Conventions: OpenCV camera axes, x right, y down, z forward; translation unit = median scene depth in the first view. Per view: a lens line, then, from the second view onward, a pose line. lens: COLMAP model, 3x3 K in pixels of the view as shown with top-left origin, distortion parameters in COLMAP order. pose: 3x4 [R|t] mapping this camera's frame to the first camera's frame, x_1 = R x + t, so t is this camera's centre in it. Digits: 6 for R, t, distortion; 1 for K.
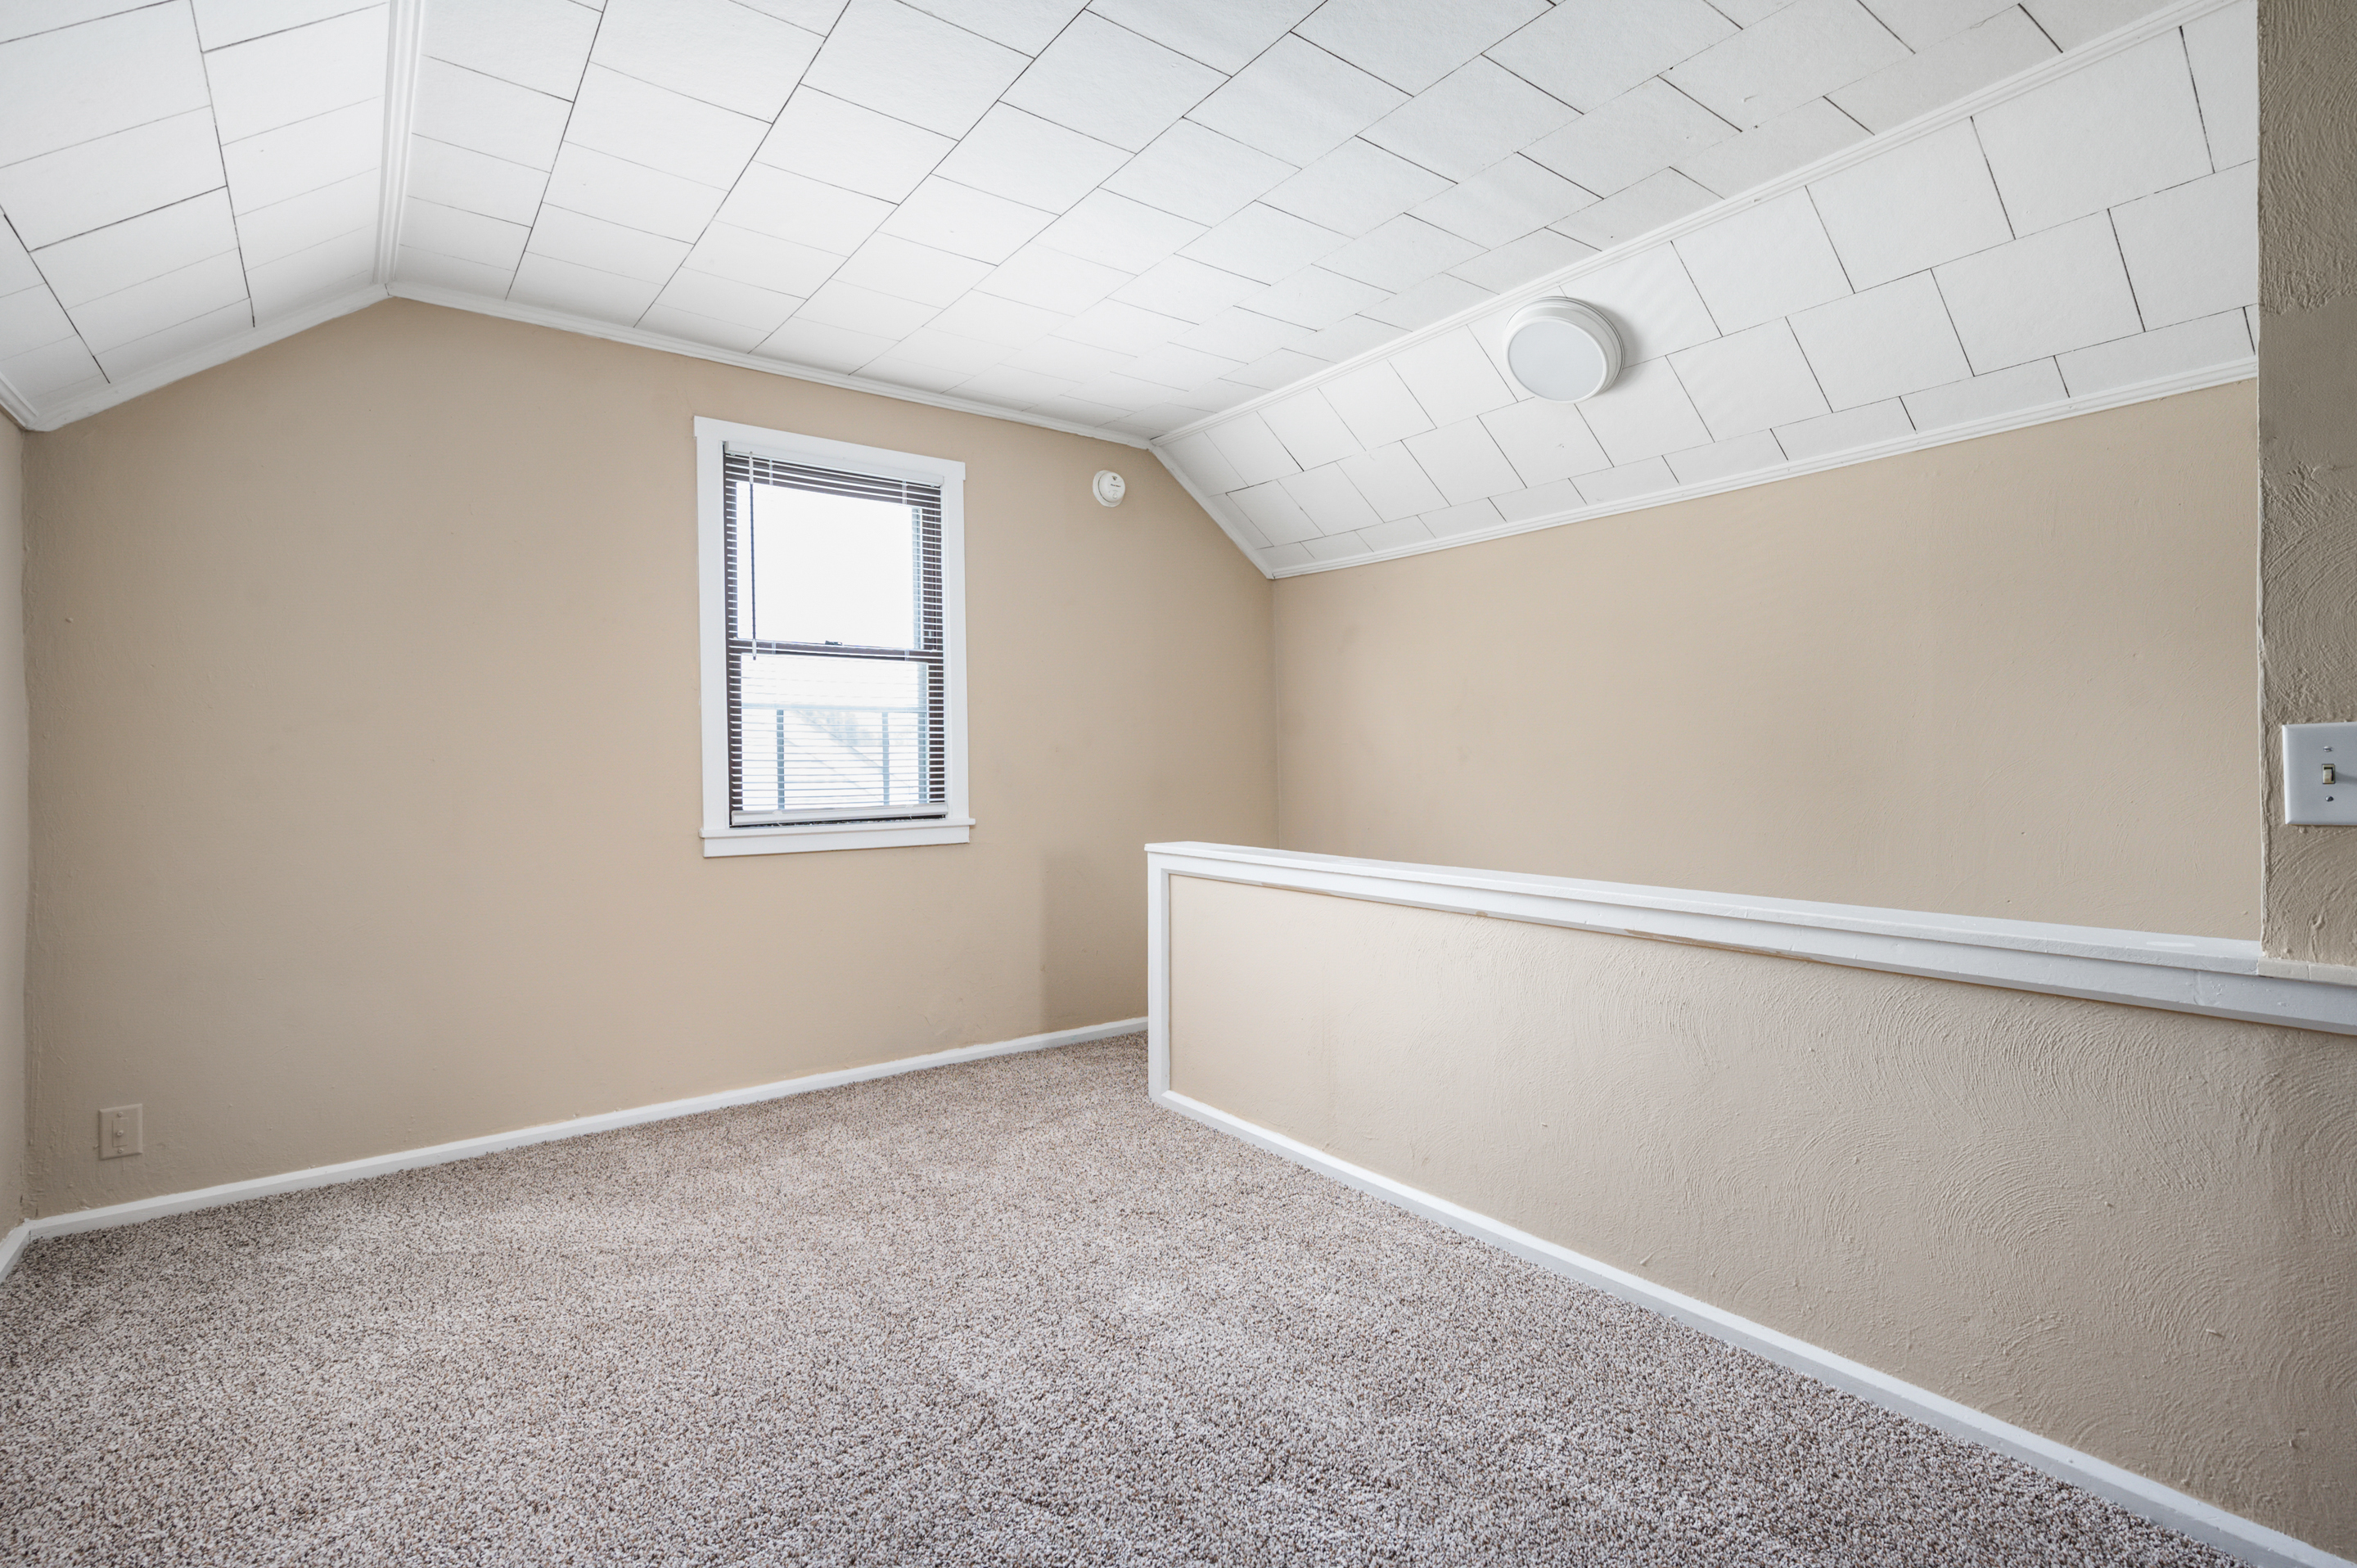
lens RADIAL K [[1110.1, 0, 1185.6], [0, 1110.1, 774.4], [0, 0, 1]] dist [-0.005531, -0.001813]
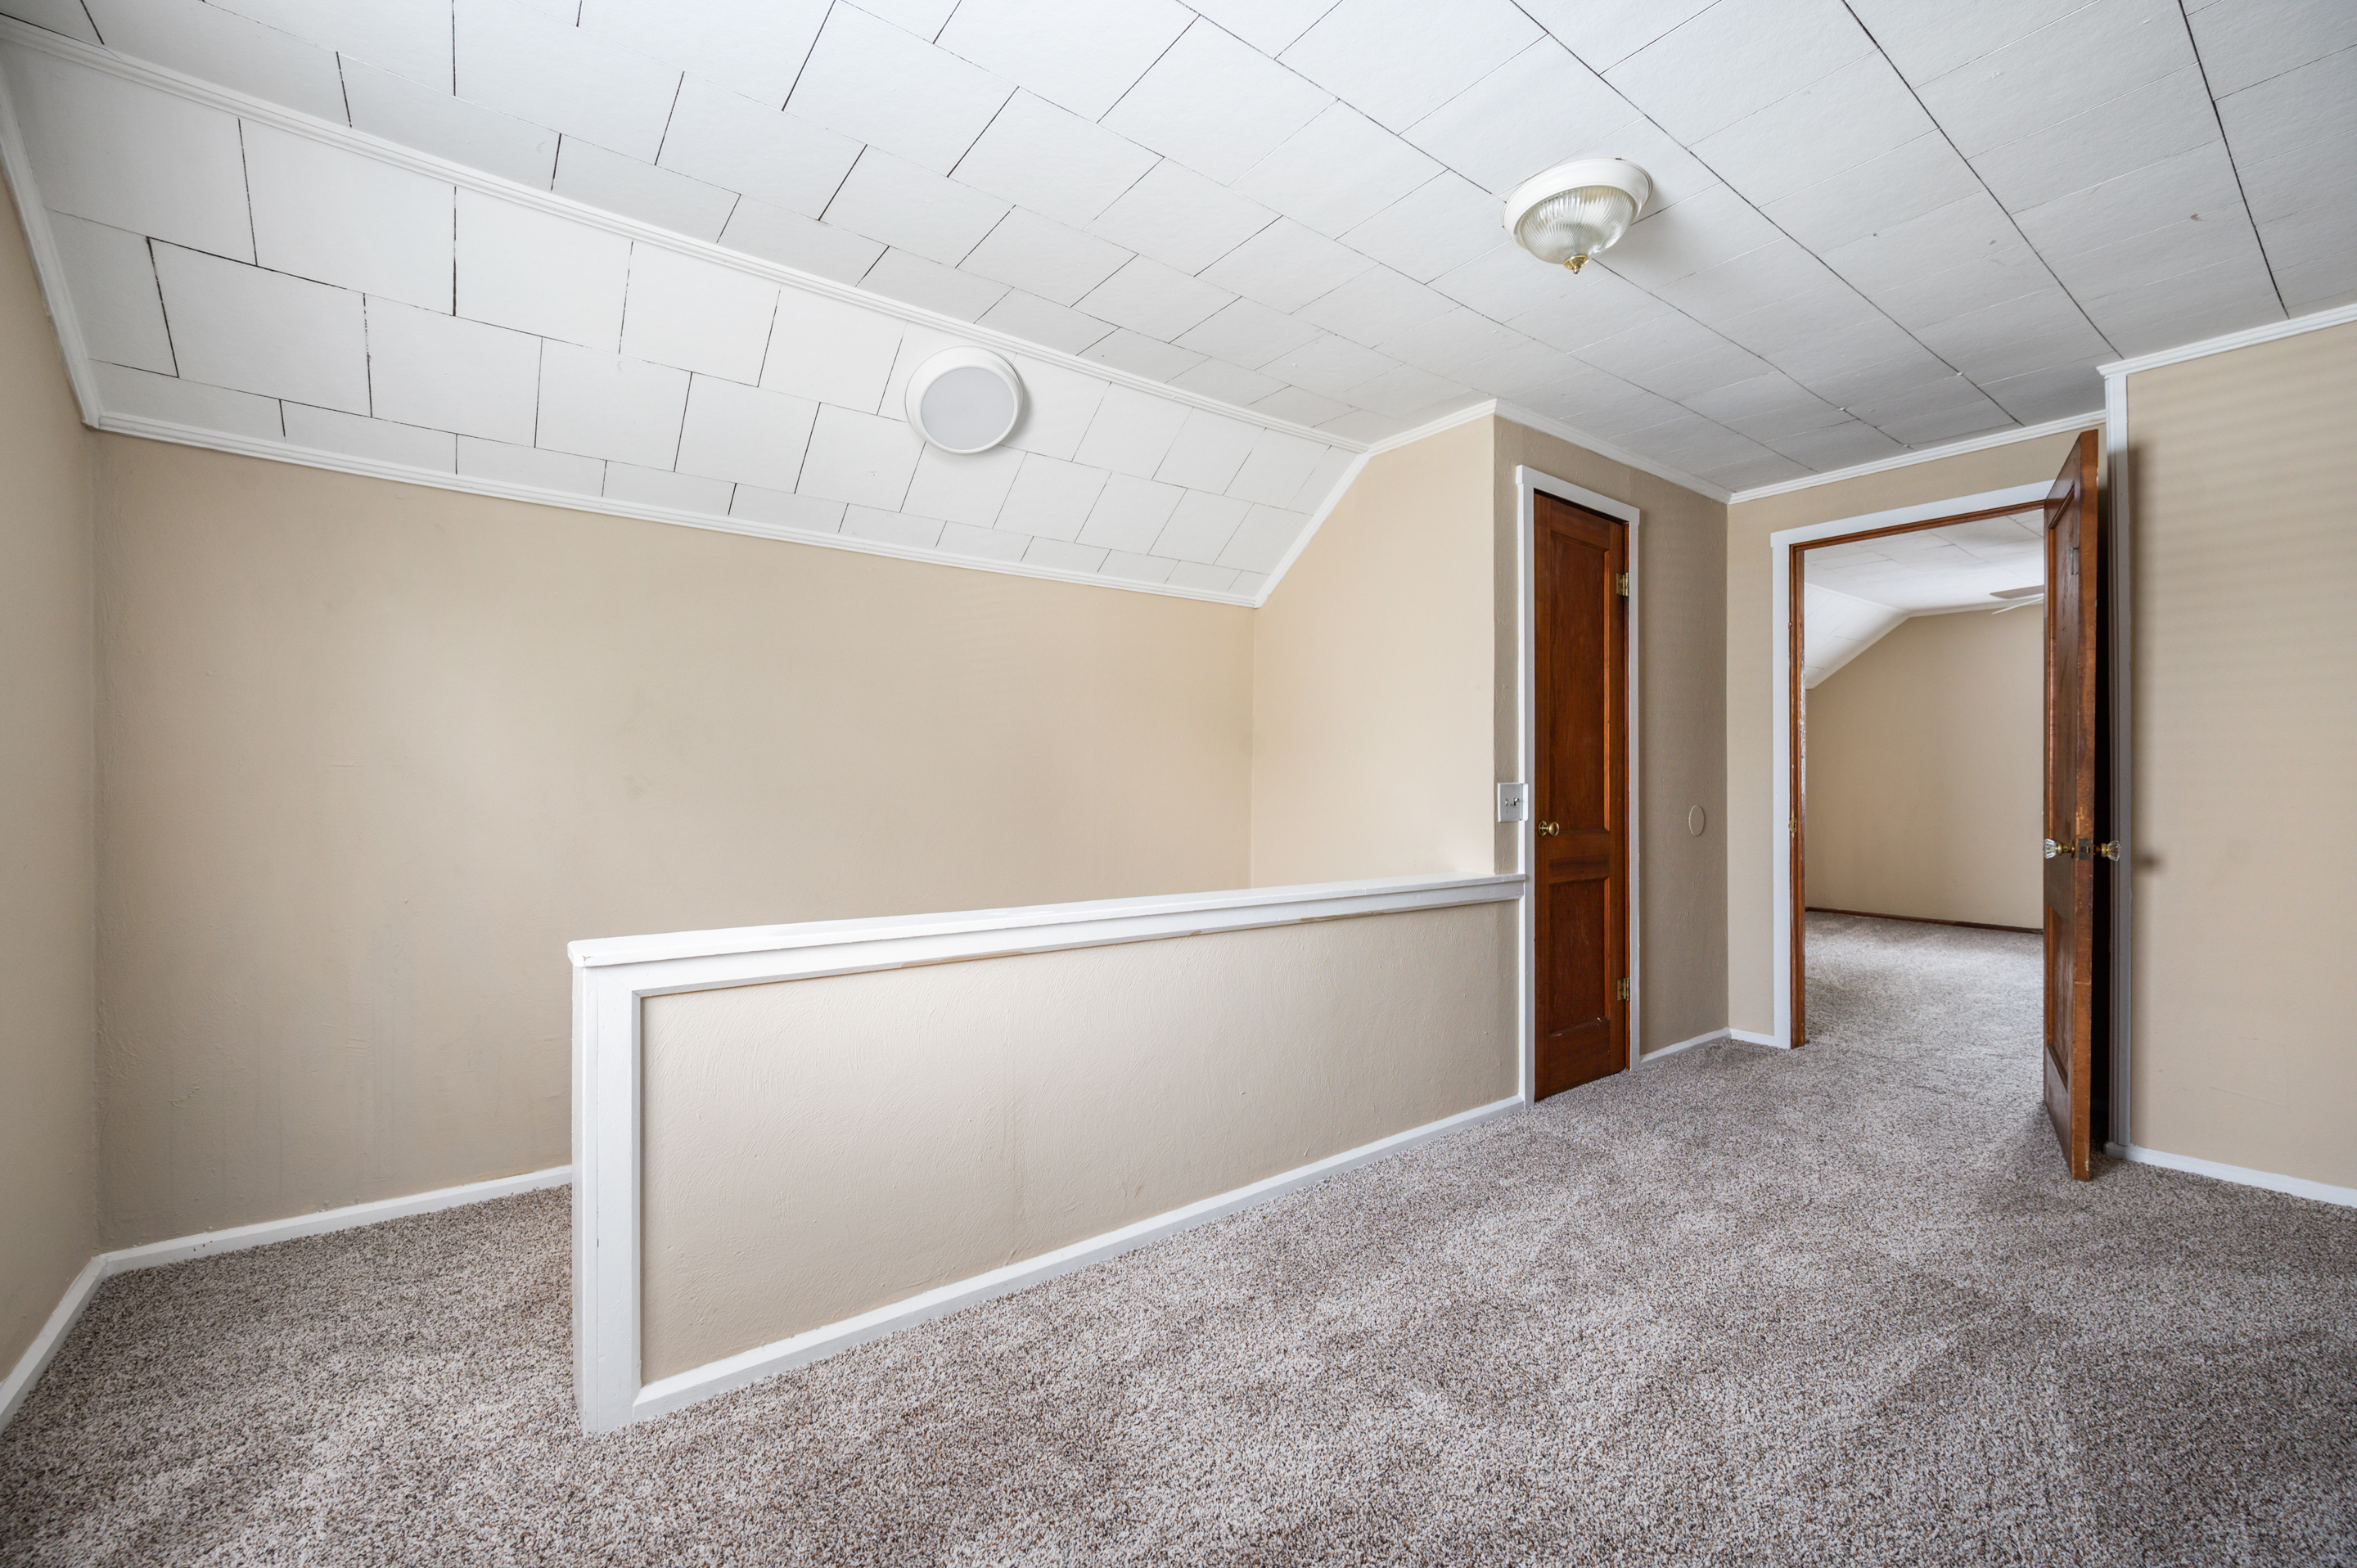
lens RADIAL K [[941.5, 0, 1182.1], [0, 941.5, 791.5], [0, 0, 1]] dist [0.001938, 0.000437]
pose [[-0.007249, 0.001970, 0.999972, -0.133366], [0.007990, 0.999966, -0.001912, -0.003150], [-0.999942, 0.007976, -0.007265, 0.198198]]
